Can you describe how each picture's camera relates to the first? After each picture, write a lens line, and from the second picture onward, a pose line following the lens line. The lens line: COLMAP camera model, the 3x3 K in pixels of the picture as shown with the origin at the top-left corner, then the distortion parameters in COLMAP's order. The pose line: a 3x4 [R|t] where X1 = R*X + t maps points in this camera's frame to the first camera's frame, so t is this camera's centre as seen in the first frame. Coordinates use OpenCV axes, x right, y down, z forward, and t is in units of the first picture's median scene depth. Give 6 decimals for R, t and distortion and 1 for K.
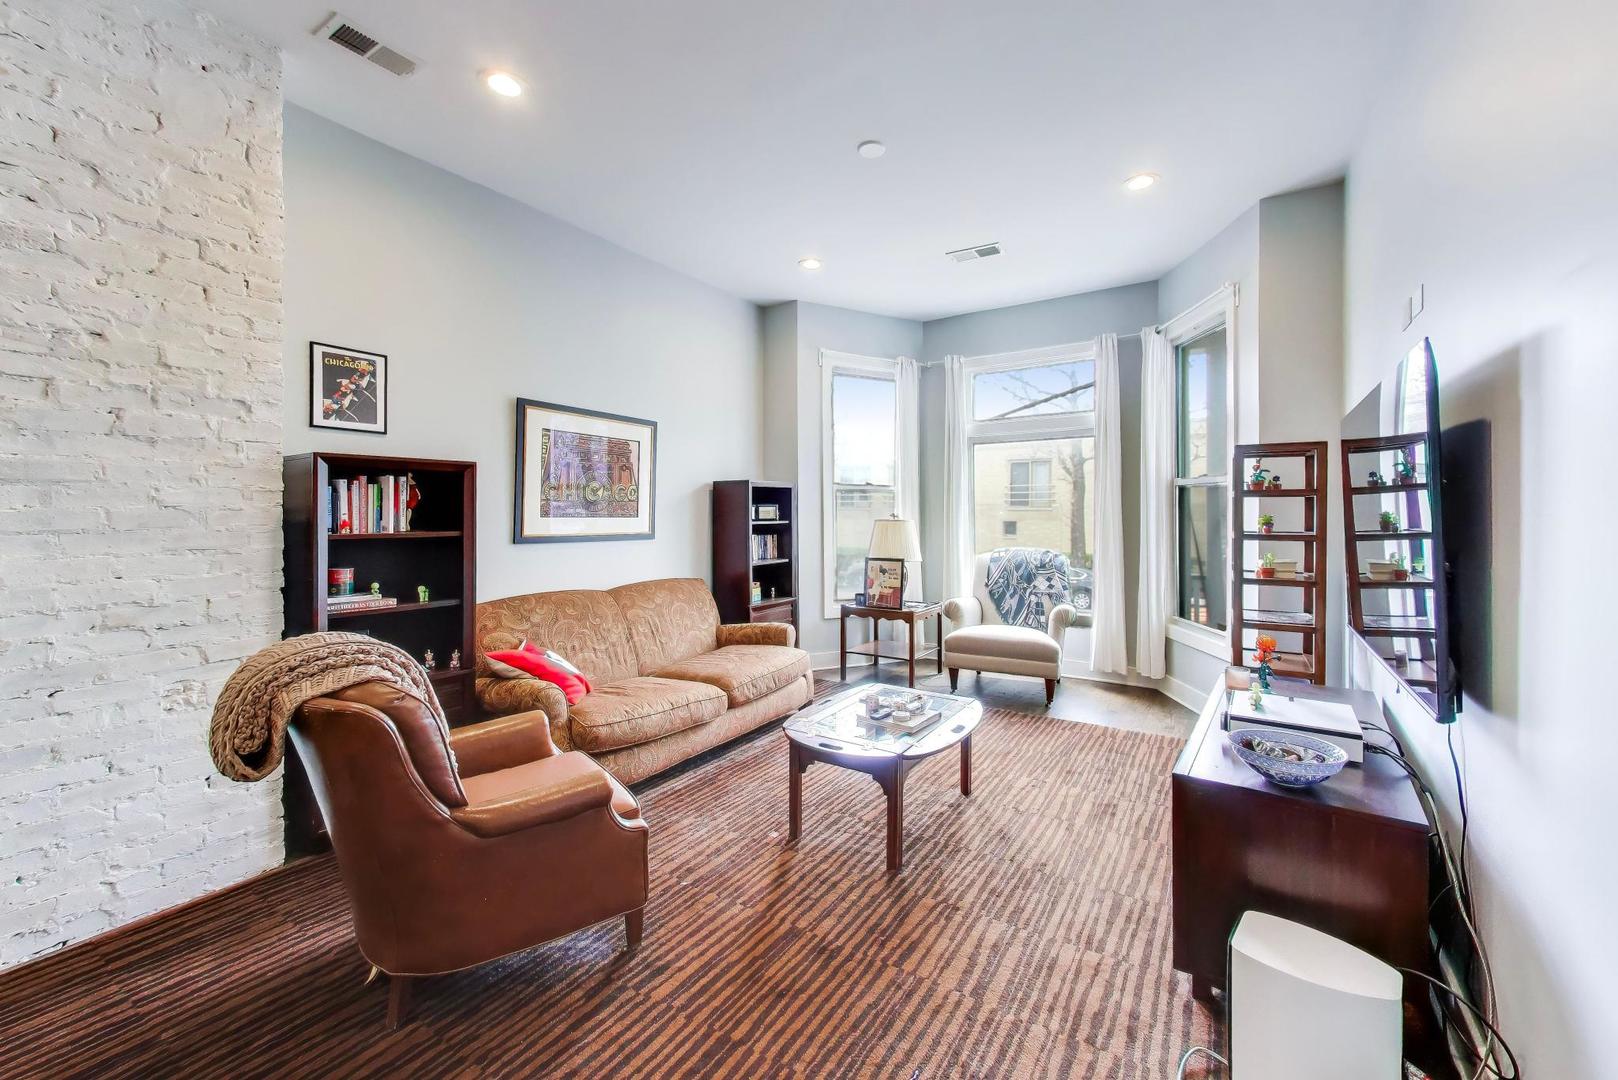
lens RADIAL K [[709.8, 0, 806.5], [0, 709.8, 524.7], [0, 0, 1]] dist [0.003729, 0.000067]
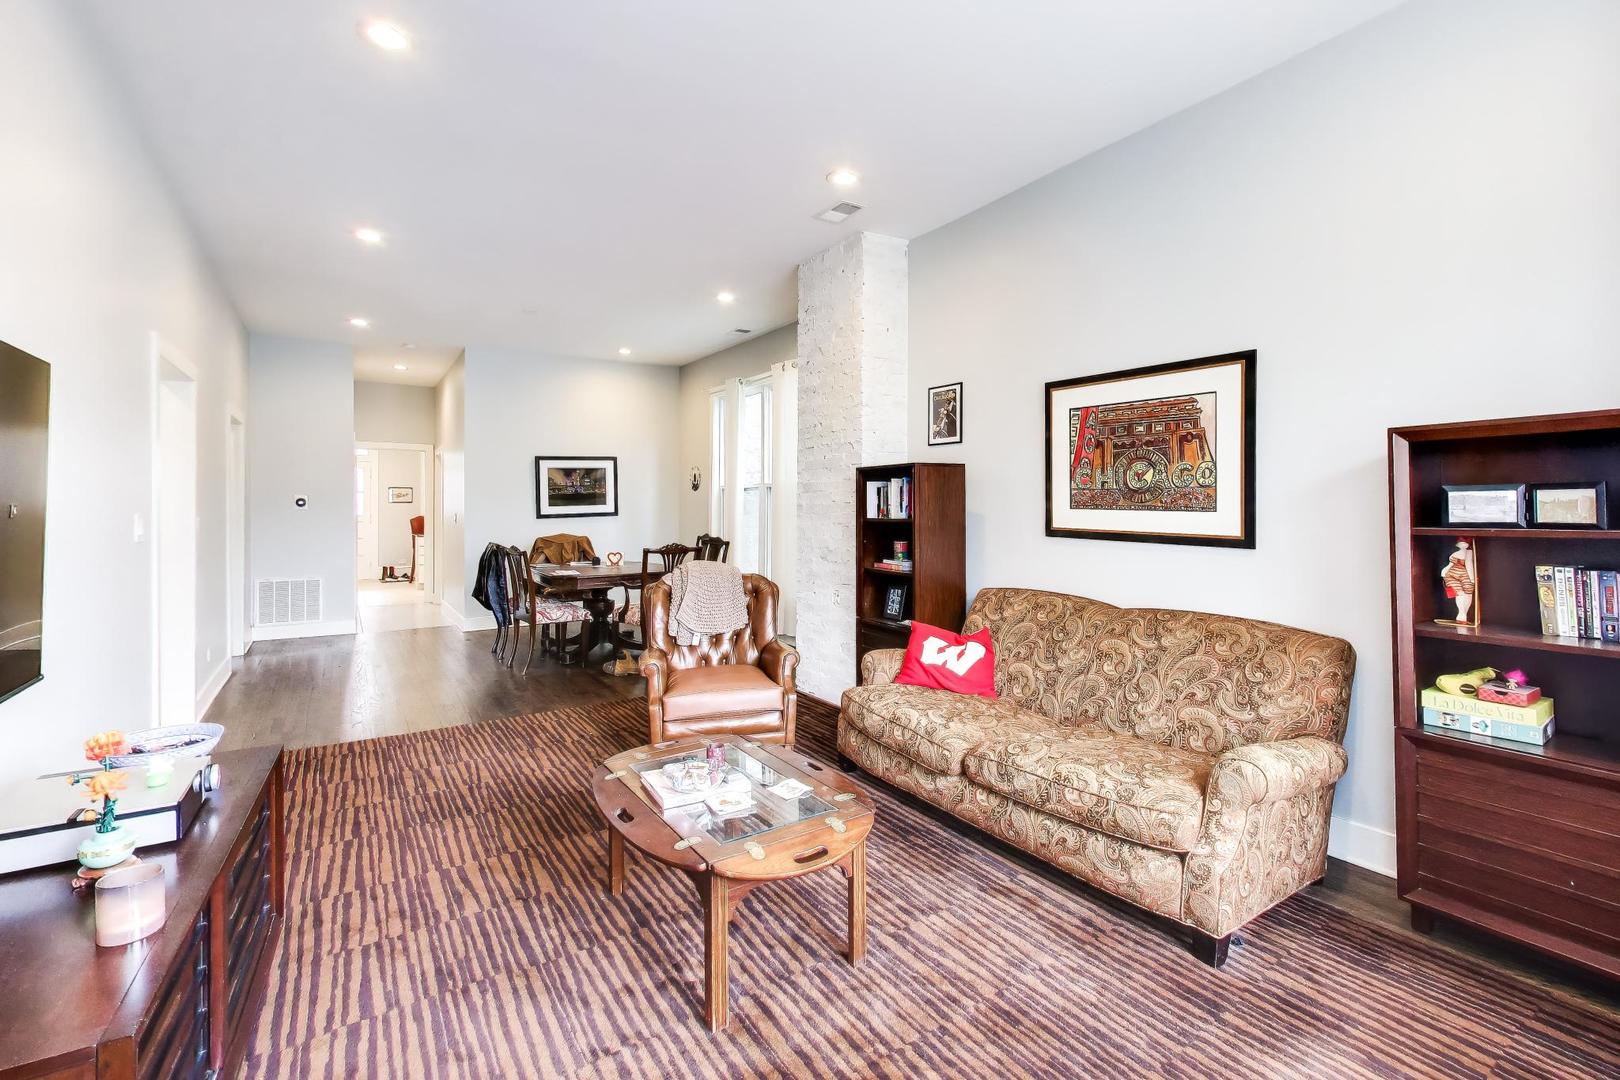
lens RADIAL K [[710.7, 0, 802.0], [0, 710.7, 498.5], [0, 0, 1]] dist [0.003729, 0.000067]
pose [[-0.430658, -0.002226, -0.902512, 0.640476], [-0.007683, 0.999970, 0.001200, -0.024865], [0.902482, 0.007451, -0.430662, 1.203300]]
